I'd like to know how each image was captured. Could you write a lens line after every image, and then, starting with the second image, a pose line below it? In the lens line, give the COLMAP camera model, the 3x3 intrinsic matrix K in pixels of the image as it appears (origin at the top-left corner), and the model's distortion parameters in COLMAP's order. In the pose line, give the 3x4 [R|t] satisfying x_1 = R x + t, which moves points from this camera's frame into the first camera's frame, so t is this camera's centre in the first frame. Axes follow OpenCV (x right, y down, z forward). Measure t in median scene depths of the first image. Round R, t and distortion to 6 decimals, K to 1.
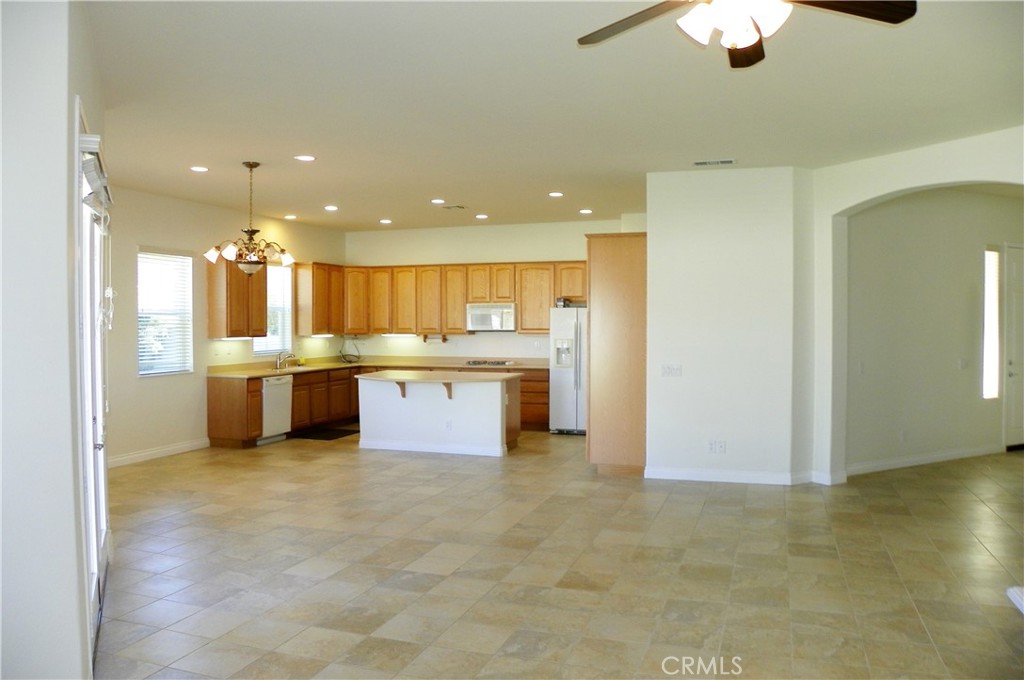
lens RADIAL K [[782.8, 0, 512.0], [0, 782.8, 340.0], [0, 0, 1]] dist [-0.114784, 0.002763]
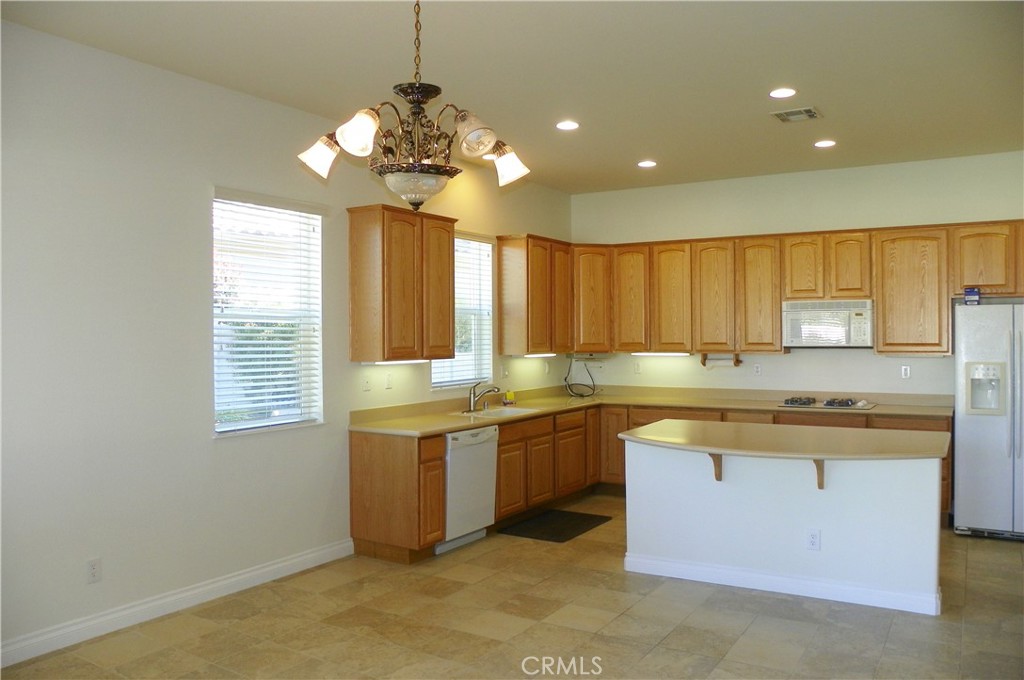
lens RADIAL K [[782.8, 0, 512.0], [0, 782.8, 340.0], [0, 0, 1]] dist [-0.114784, 0.002763]
pose [[0.974179, -0.001960, -0.225769, -0.133498], [-0.001743, 0.999867, -0.016204, -0.007905], [0.225770, 0.016180, 0.974046, 0.412035]]
